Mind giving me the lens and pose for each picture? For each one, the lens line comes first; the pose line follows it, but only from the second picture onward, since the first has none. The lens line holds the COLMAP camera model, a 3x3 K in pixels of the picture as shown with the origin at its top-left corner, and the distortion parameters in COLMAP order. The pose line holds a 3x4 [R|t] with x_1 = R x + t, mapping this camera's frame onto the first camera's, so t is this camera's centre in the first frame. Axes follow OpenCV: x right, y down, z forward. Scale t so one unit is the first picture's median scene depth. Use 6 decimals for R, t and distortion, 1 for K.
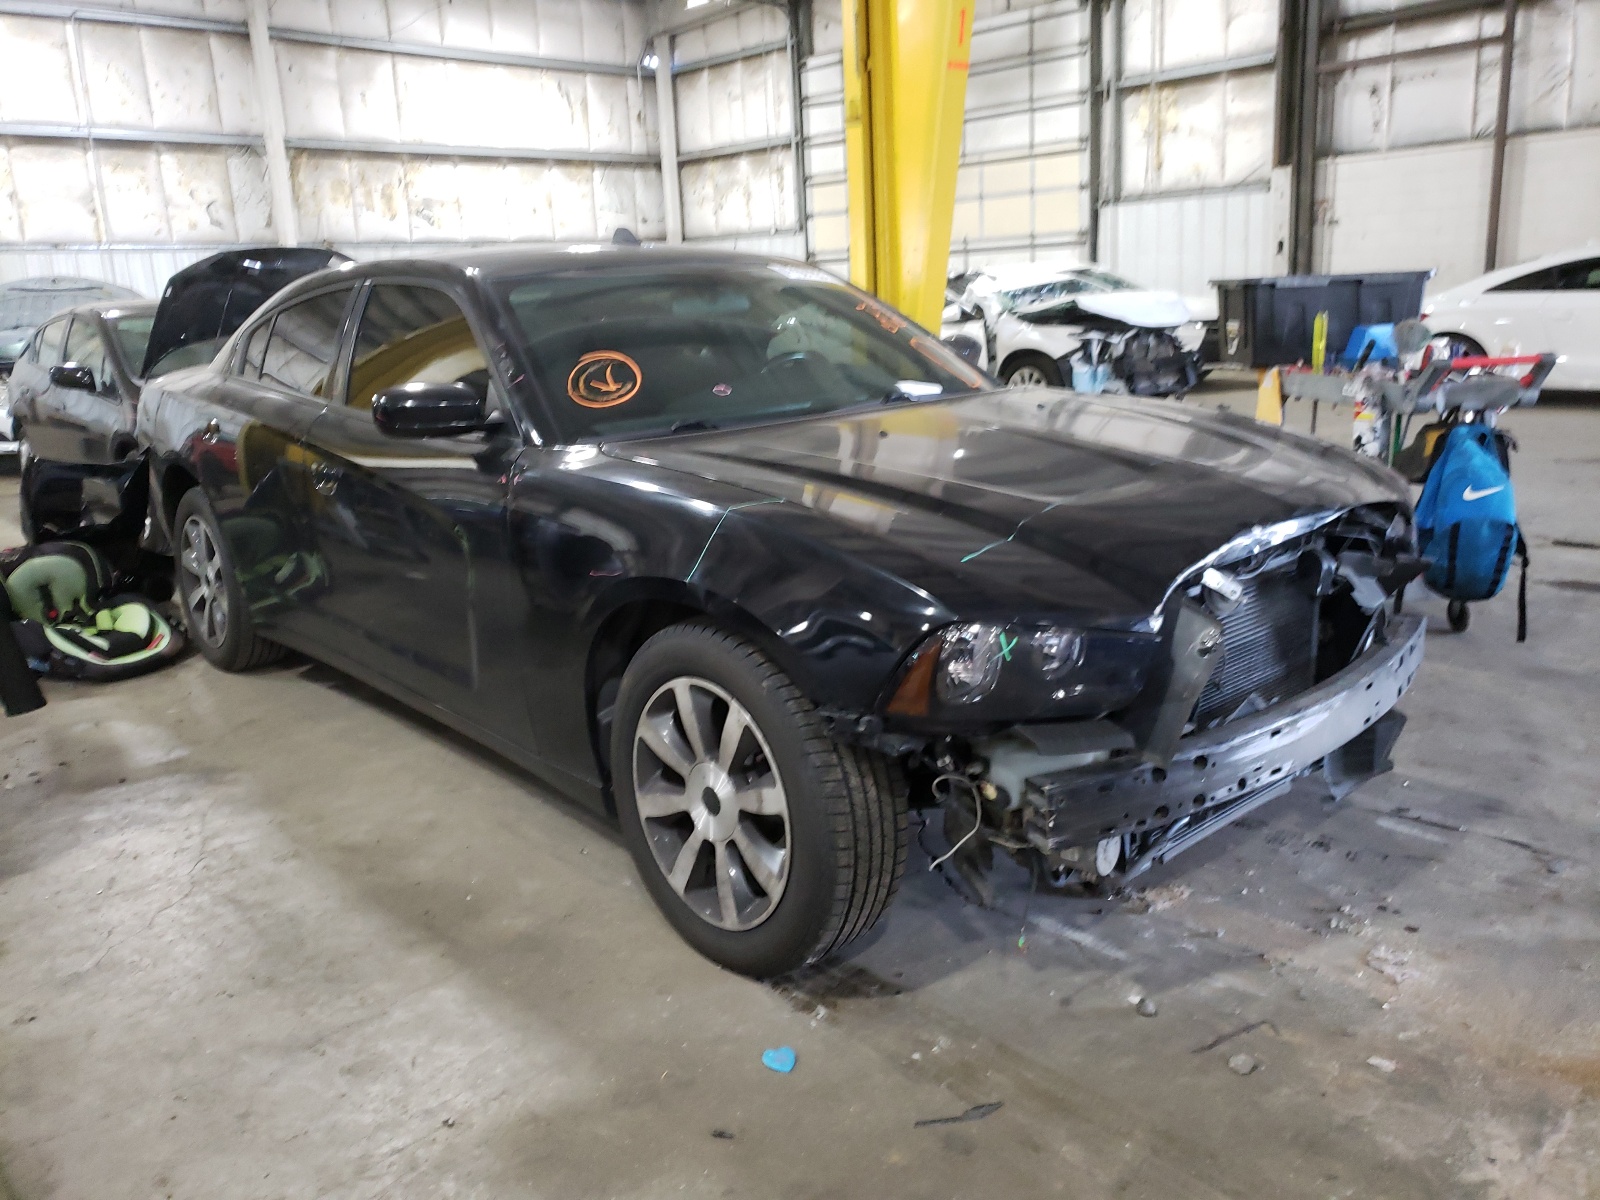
lens RADIAL K [[1257.1, 0, 800.0], [0, 1257.1, 600.0], [0, 0, 1]] dist [-0.006568, 0.040898]
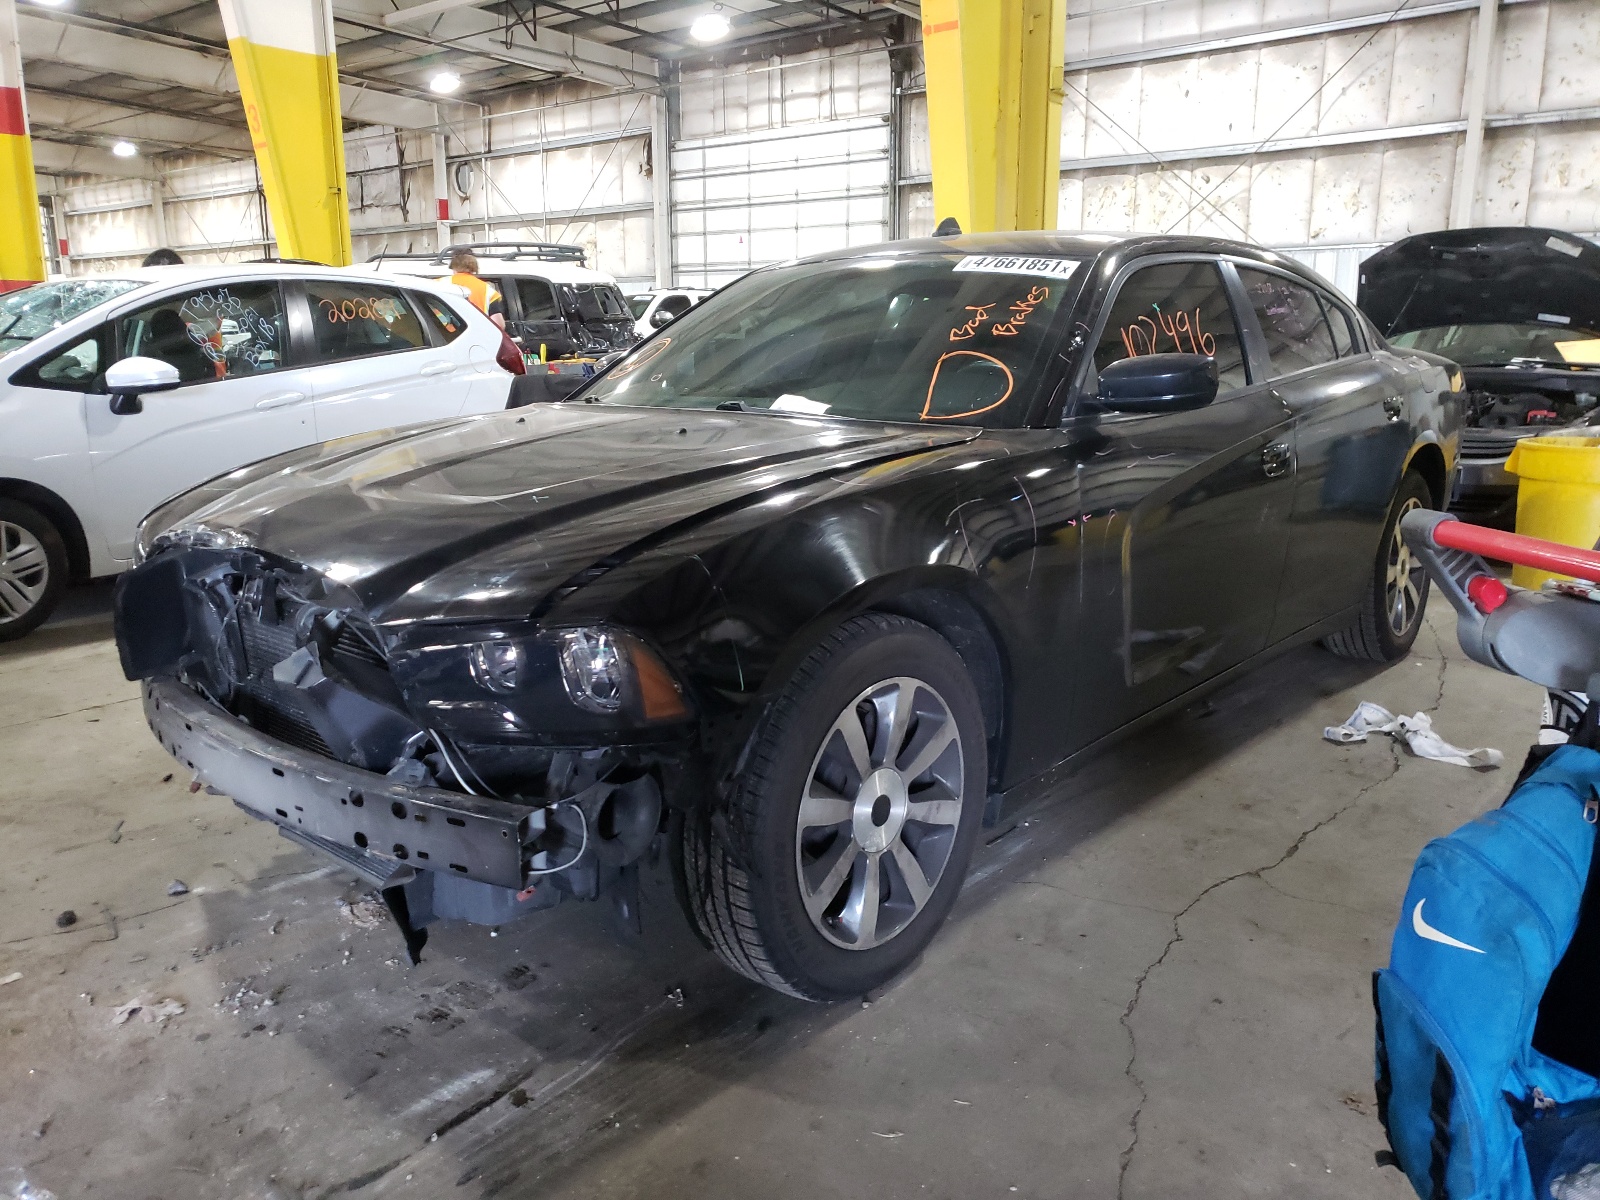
lens RADIAL K [[1257.1, 0, 800.0], [0, 1257.1, 600.0], [0, 0, 1]] dist [-0.006568, 0.040898]
pose [[0.108973, 0.257098, -0.960222, 0.290376], [-0.242118, 0.943748, 0.225209, -0.071521], [0.964108, 0.207945, 0.165091, 0.268877]]
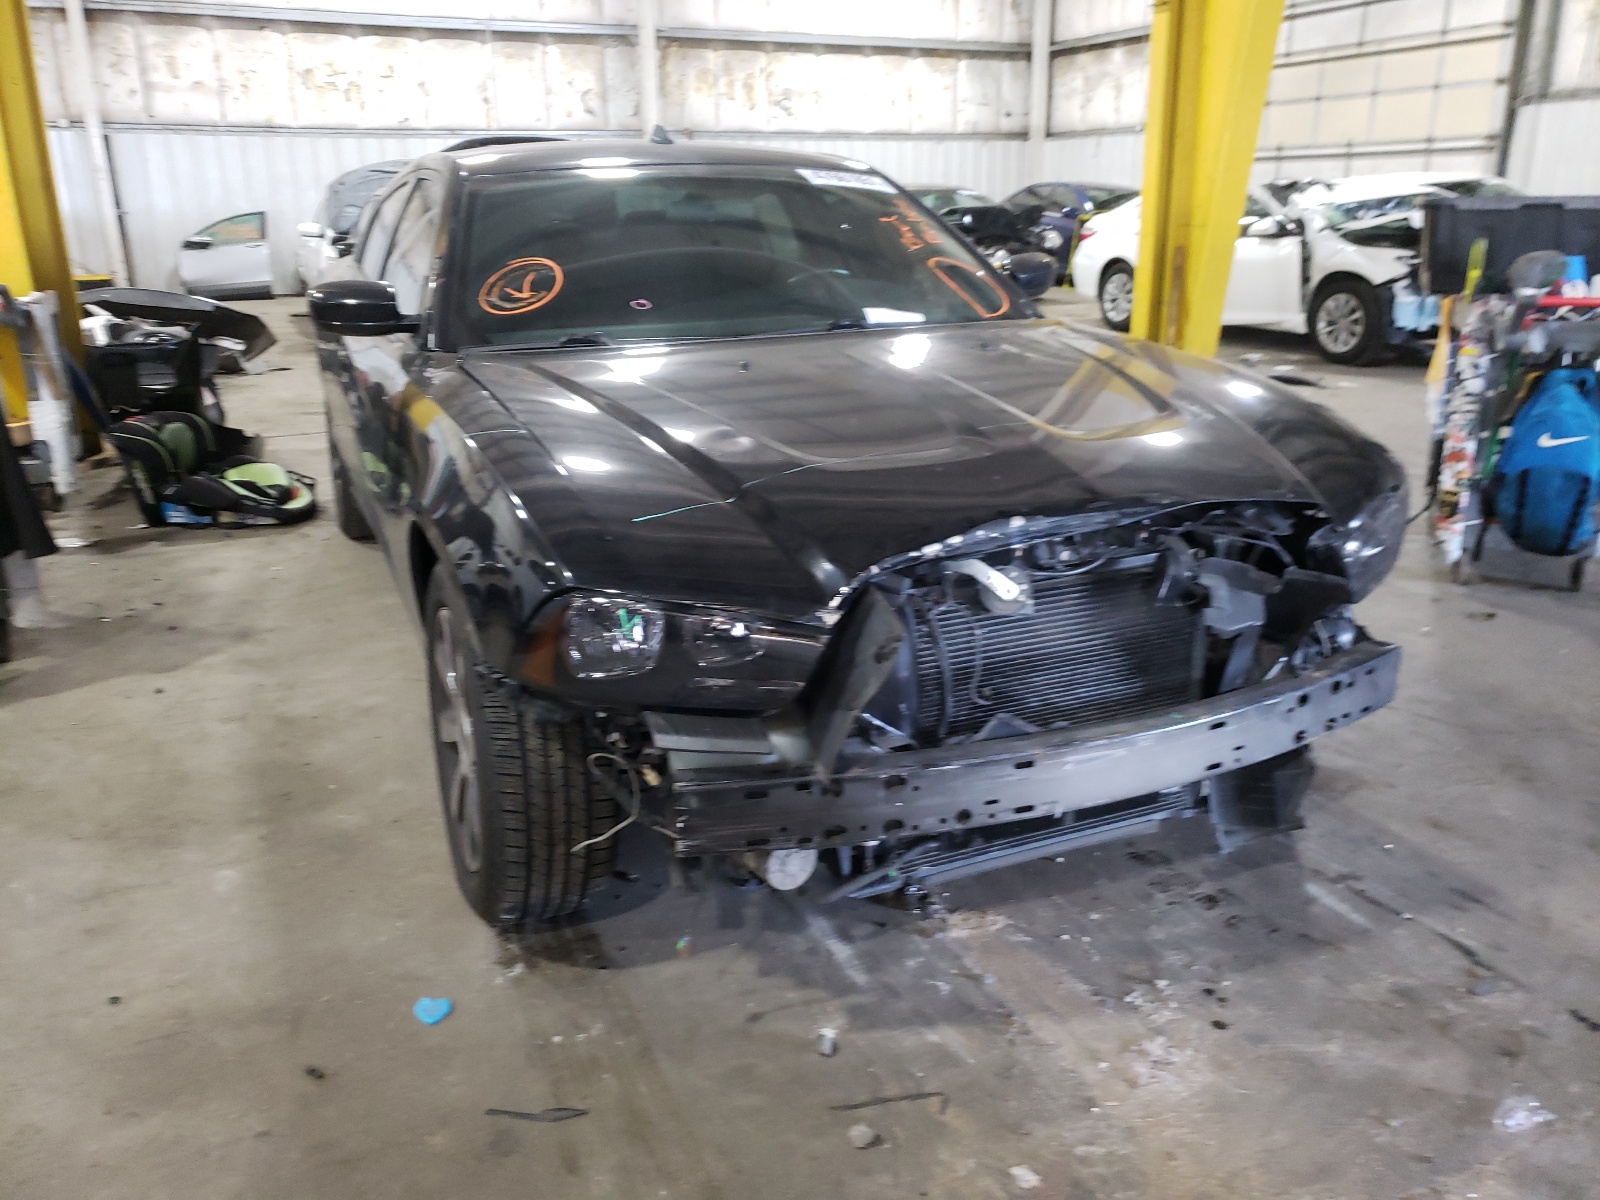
lens RADIAL K [[1237.0, 0, 796.8], [0, 1237.0, 616.9], [0, 0, 1]] dist [-0.001590, 0.013676]
pose [[0.948149, 0.133274, -0.288533, 0.095364], [-0.105794, 0.988407, 0.108896, -0.013606], [0.299702, -0.072724, 0.951257, 0.038277]]
